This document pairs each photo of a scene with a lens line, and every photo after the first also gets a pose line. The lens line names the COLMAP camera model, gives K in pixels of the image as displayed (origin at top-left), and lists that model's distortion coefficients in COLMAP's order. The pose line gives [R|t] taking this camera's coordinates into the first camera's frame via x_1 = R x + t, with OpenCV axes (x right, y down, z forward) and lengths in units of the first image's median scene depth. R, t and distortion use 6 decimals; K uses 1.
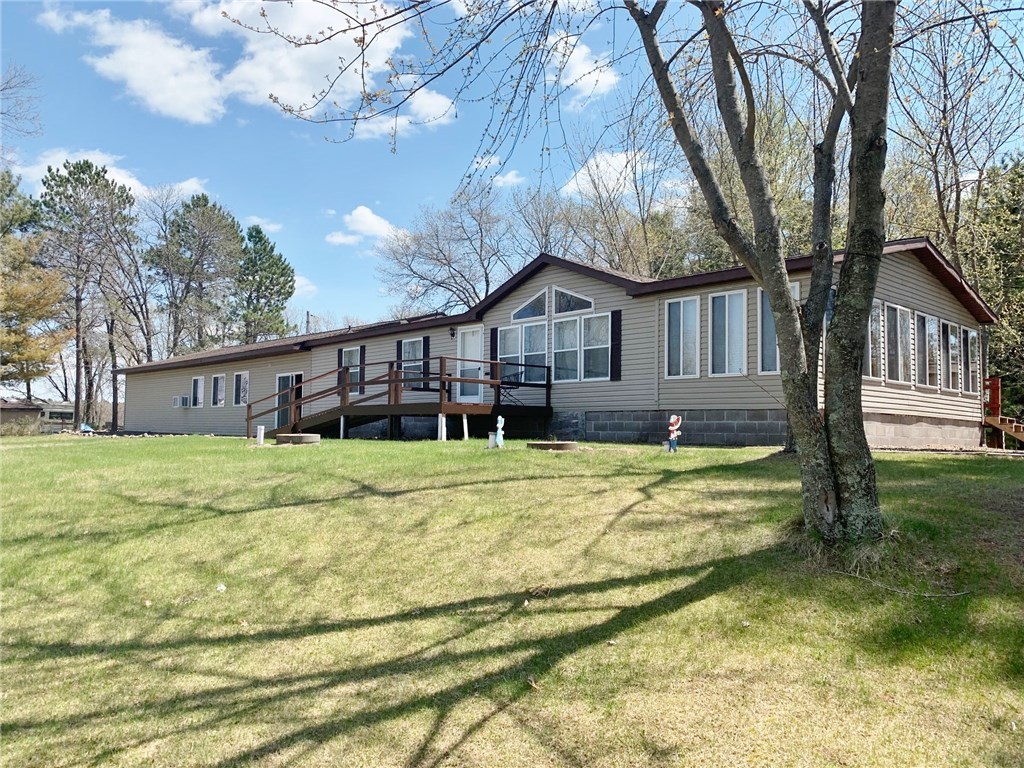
lens RADIAL K [[786.0, 0, 509.2], [0, 786.0, 386.7], [0, 0, 1]] dist [0.032595, -0.021748]
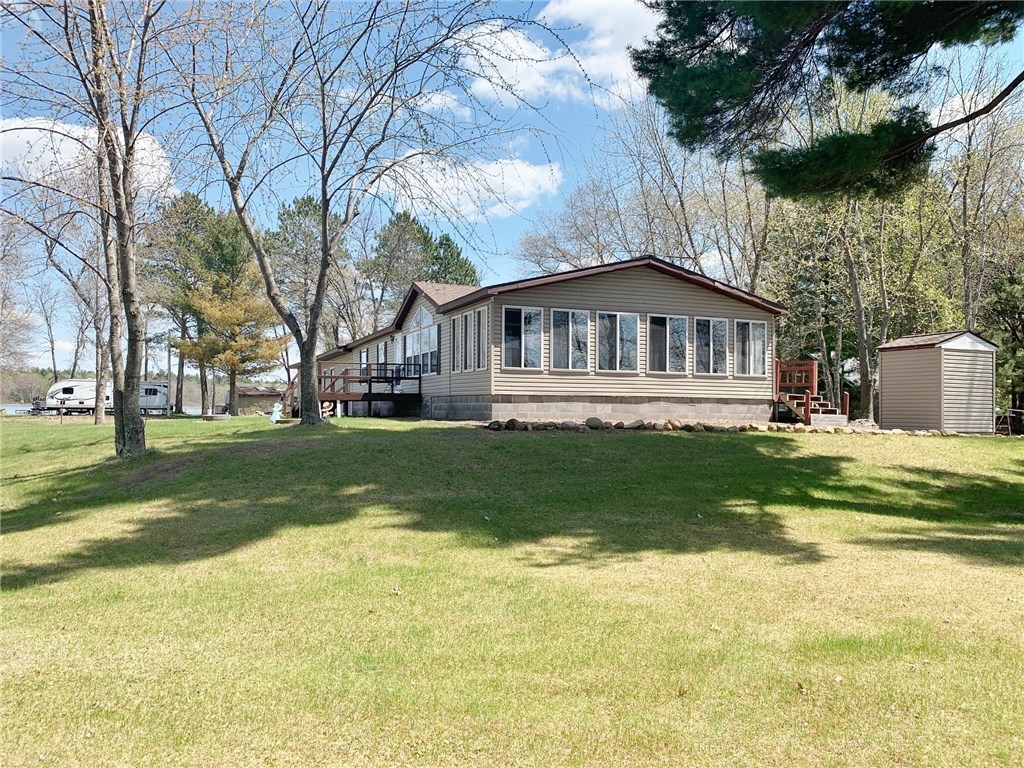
lens RADIAL K [[786.0, 0, 516.4], [0, 786.0, 382.5], [0, 0, 1]] dist [0.032595, -0.021748]
pose [[0.943145, -0.020020, -0.331777, 0.648187], [0.026506, 0.999536, 0.015036, -0.009555], [0.331322, -0.022975, 0.943238, -0.235216]]
